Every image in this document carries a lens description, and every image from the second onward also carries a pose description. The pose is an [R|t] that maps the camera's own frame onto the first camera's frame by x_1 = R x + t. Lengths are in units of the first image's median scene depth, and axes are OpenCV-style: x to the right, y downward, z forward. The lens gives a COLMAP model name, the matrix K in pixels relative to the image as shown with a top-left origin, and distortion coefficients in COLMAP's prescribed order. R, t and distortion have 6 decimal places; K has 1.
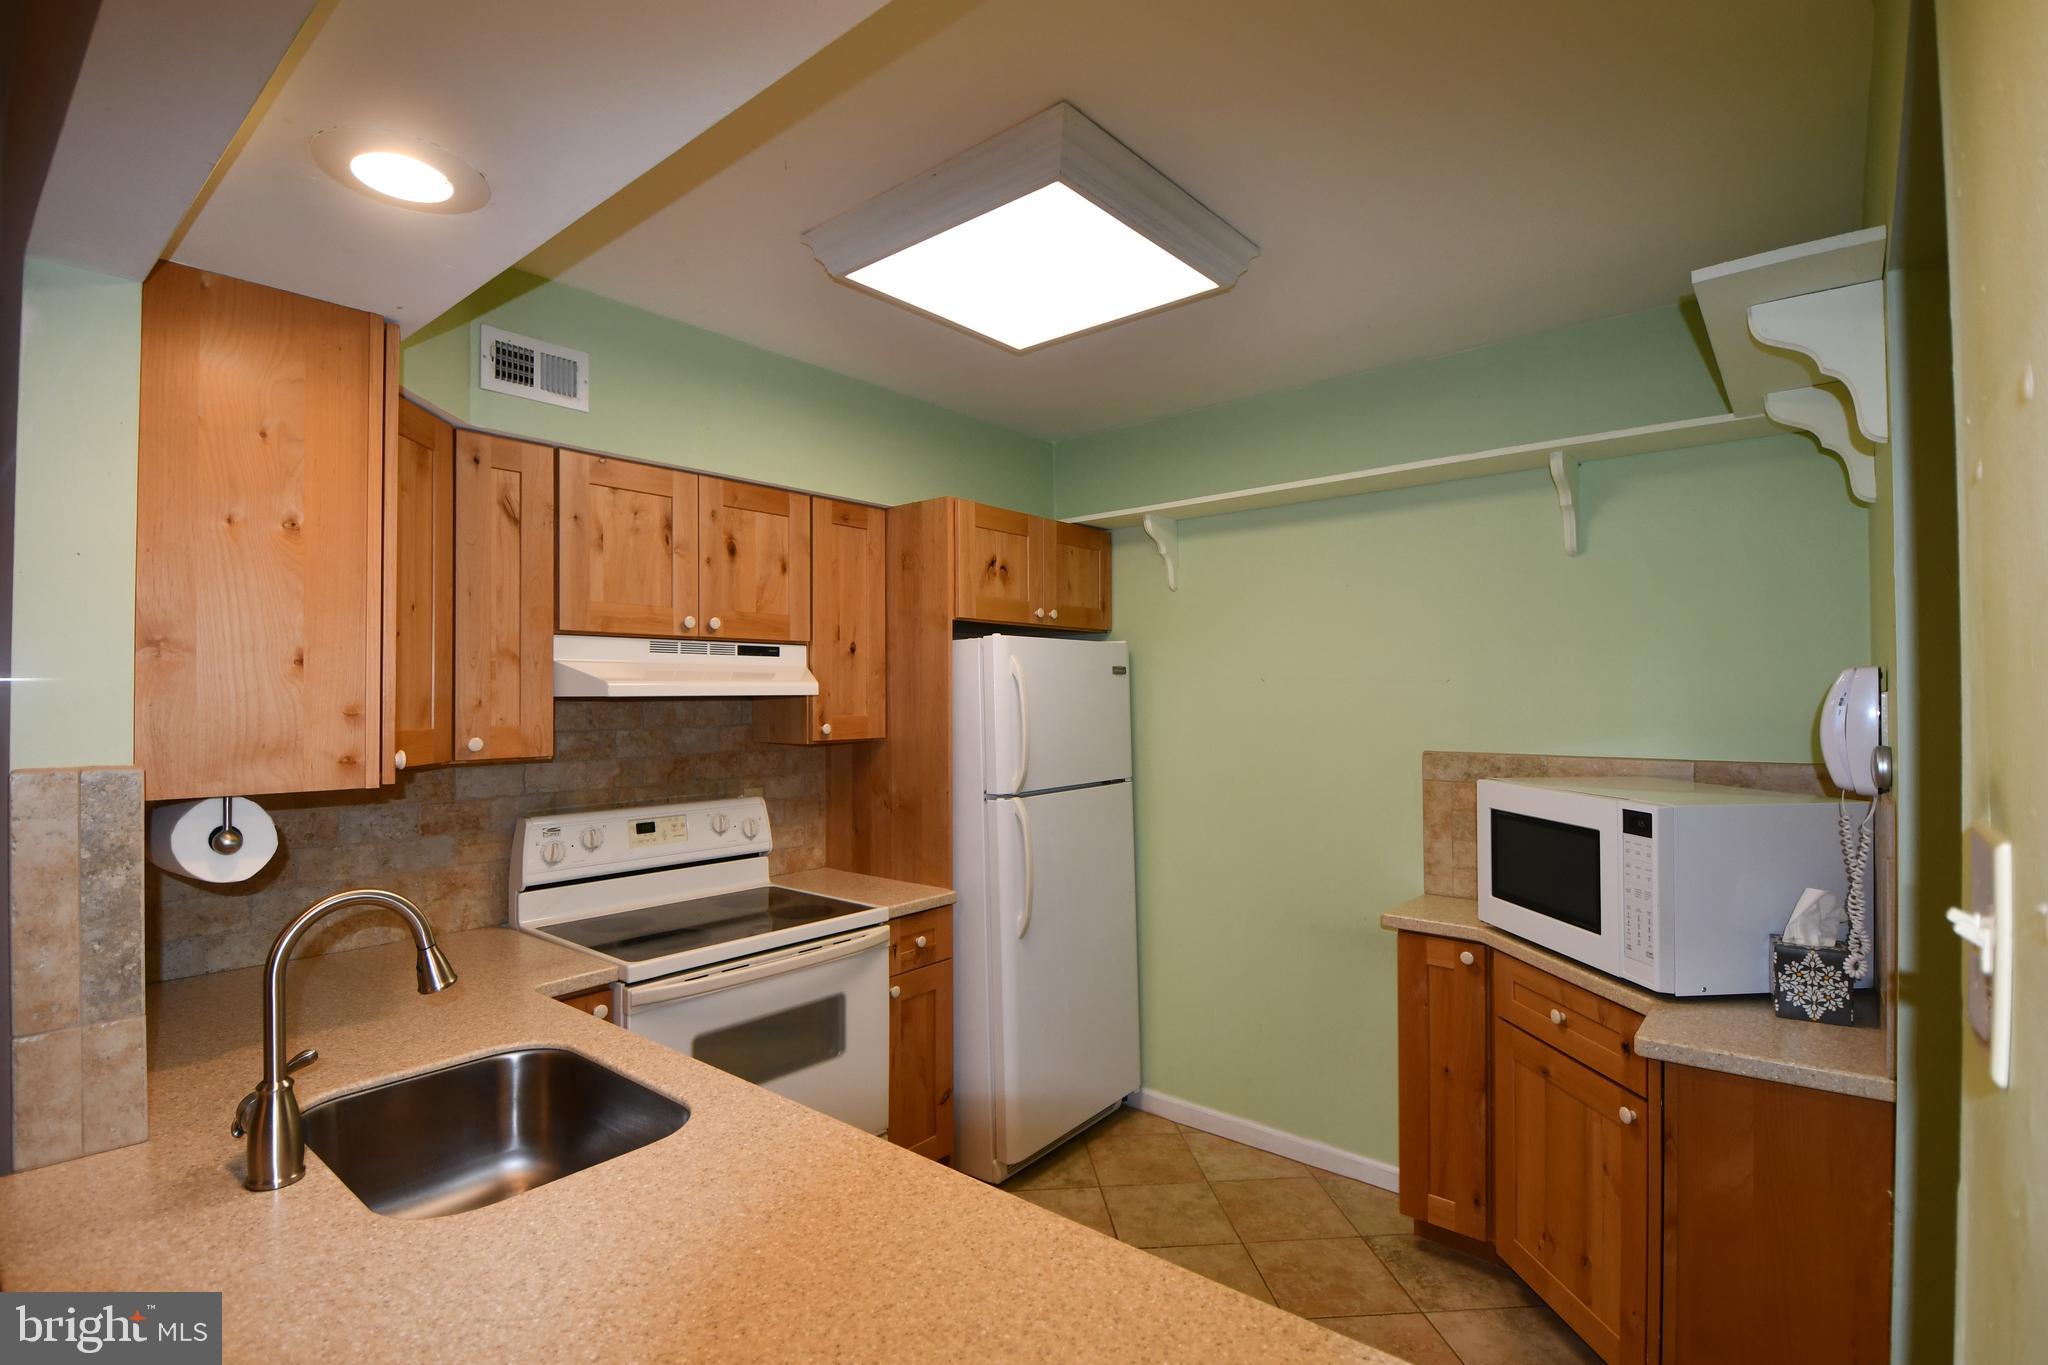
lens RADIAL K [[966.2, 0, 1015.0], [0, 966.2, 685.4], [0, 0, 1]] dist [0.015375, -0.000359]
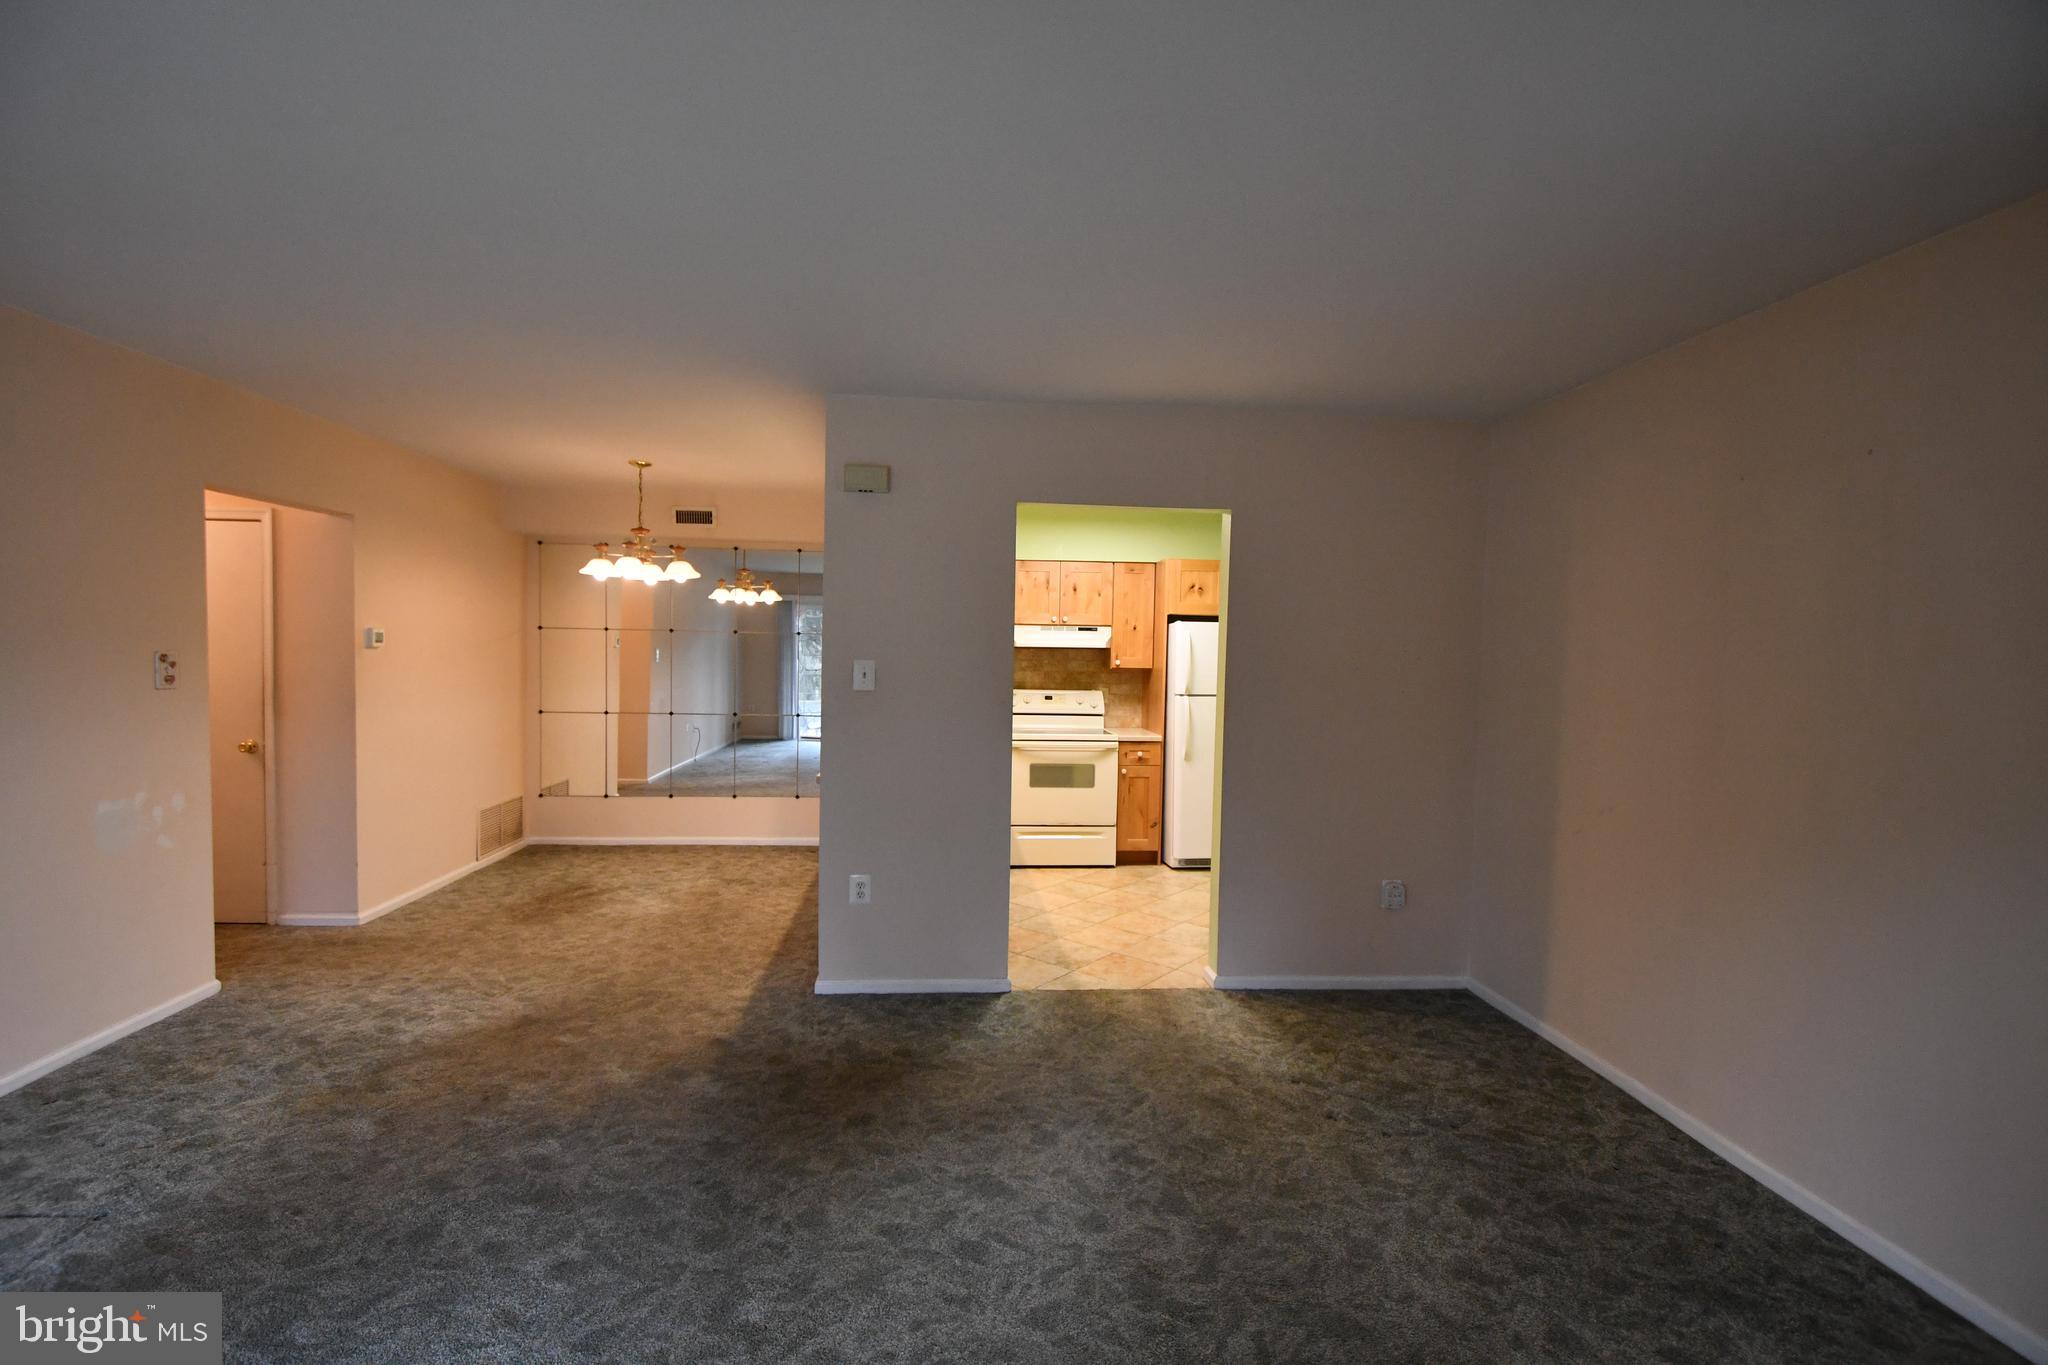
lens RADIAL K [[895.3, 0, 1011.6], [0, 895.3, 684.2], [0, 0, 1]] dist [0.020722, -0.026086]
pose [[0.711261, 0.042909, -0.701618, 1.210241], [-0.011748, 0.998721, 0.049169, -0.005840], [0.702830, -0.026730, 0.710855, -0.758988]]
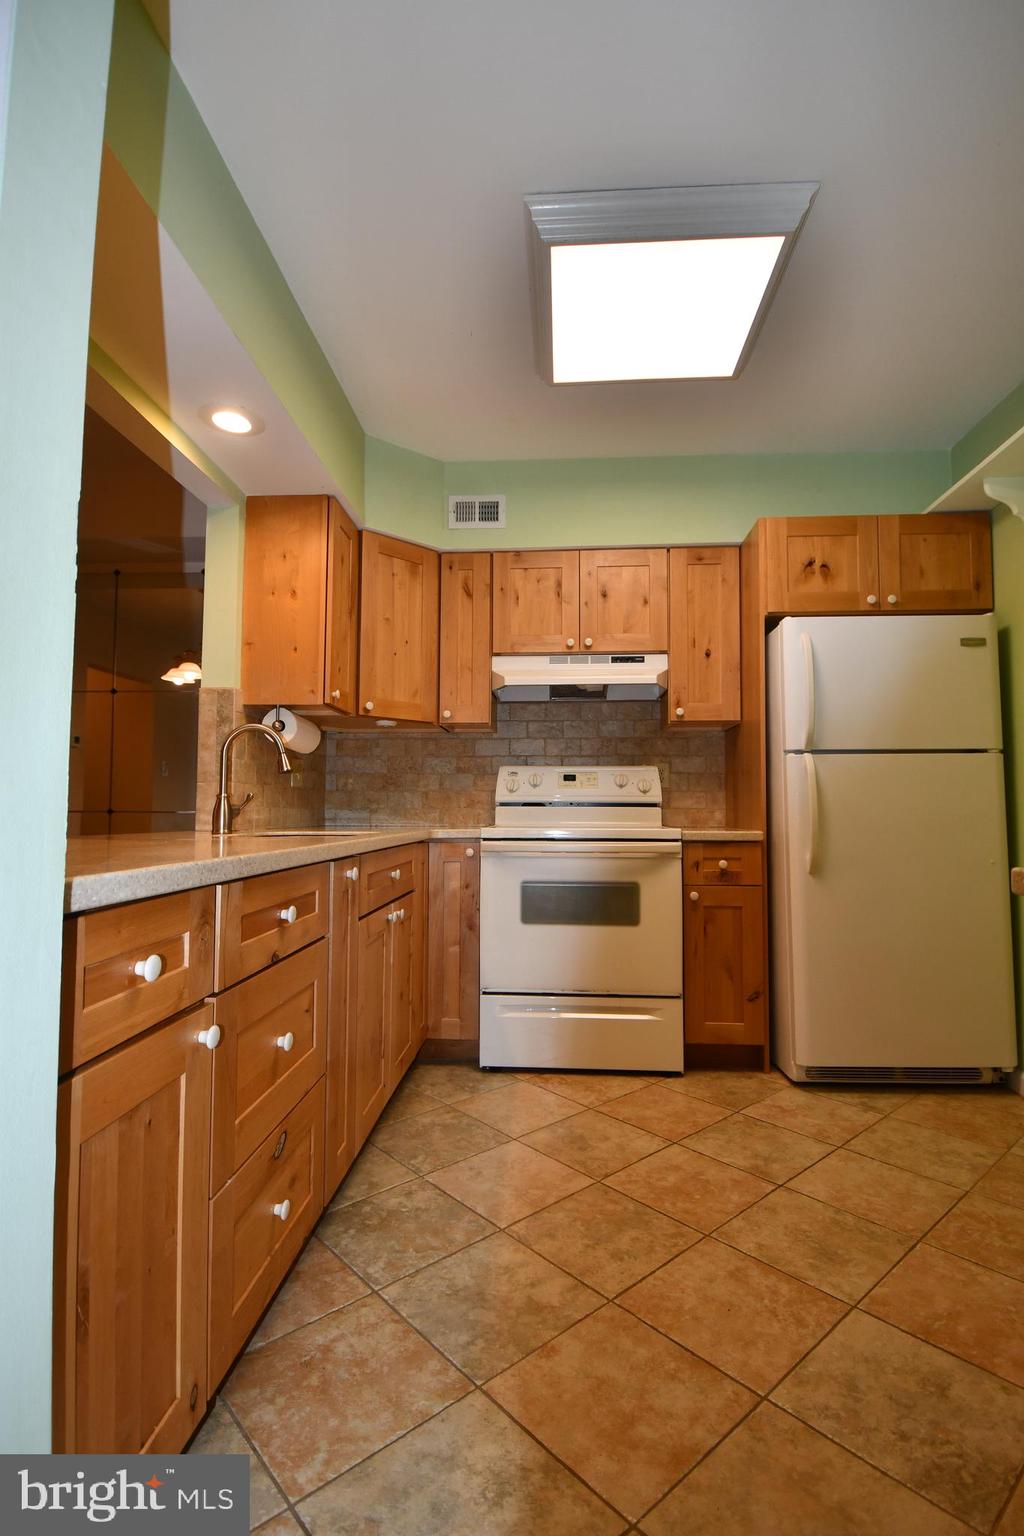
lens RADIAL K [[724.7, 0, 518.8], [0, 724.7, 772.0], [0, 0, 1]] dist [0.015375, -0.000359]
pose [[0.603015, -0.035166, -0.796955, 0.520635], [0.003601, 0.999138, -0.041362, 0.184360], [0.797722, 0.022072, 0.602622, 0.204553]]
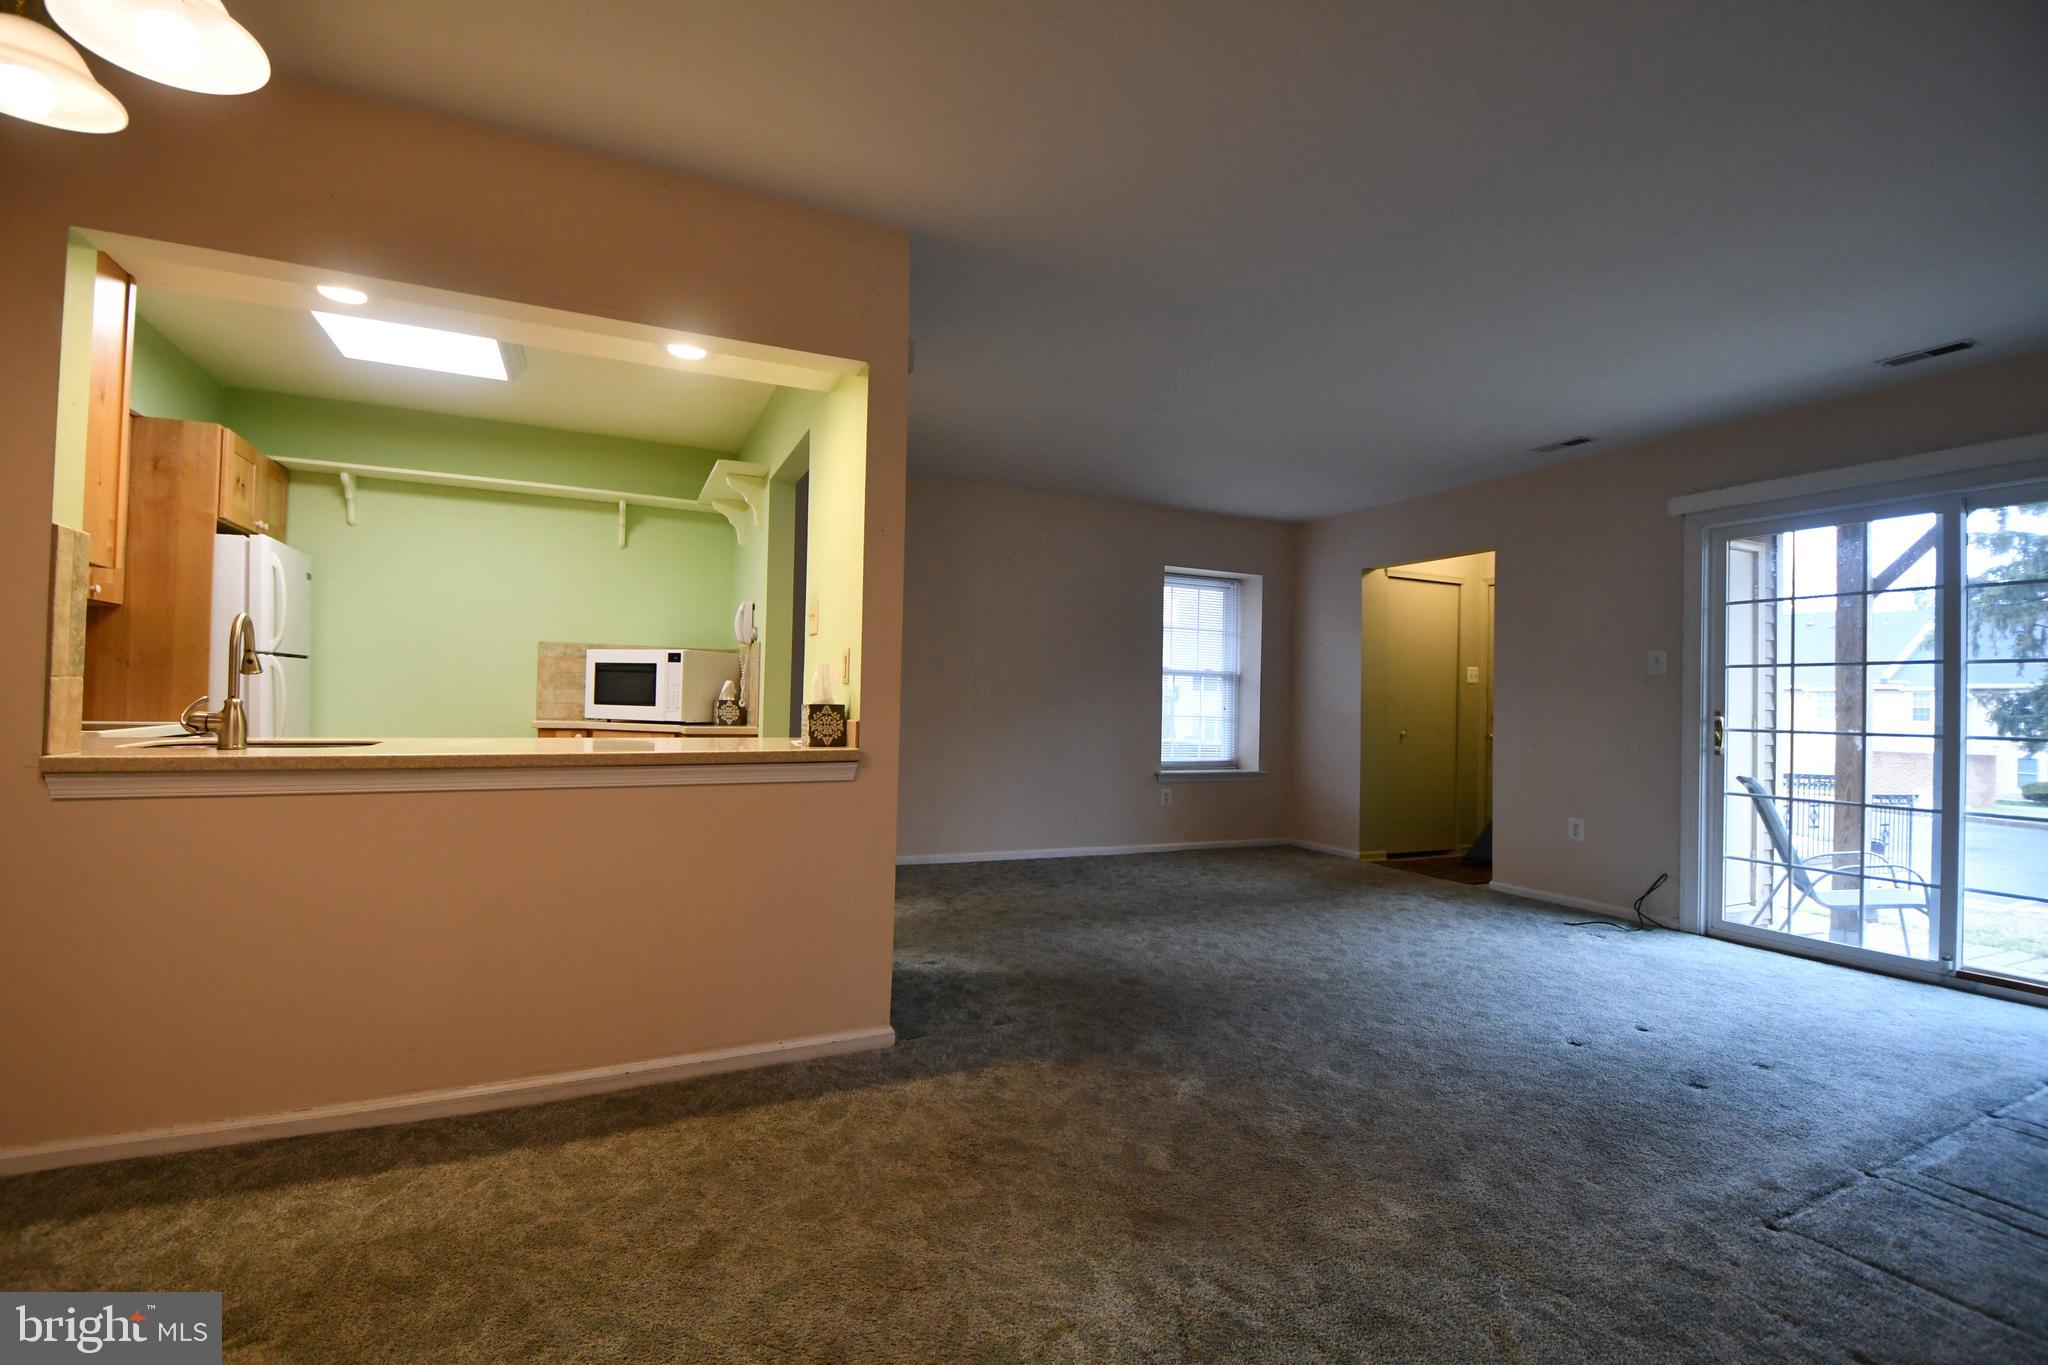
lens RADIAL K [[895.3, 0, 1011.6], [0, 895.3, 684.2], [0, 0, 1]] dist [0.020722, -0.026086]
pose [[0.416341, 0.027453, 0.908794, -0.766334], [-0.035021, 0.999287, -0.014142, 0.145339], [-0.908534, -0.025939, 0.417006, -0.532787]]
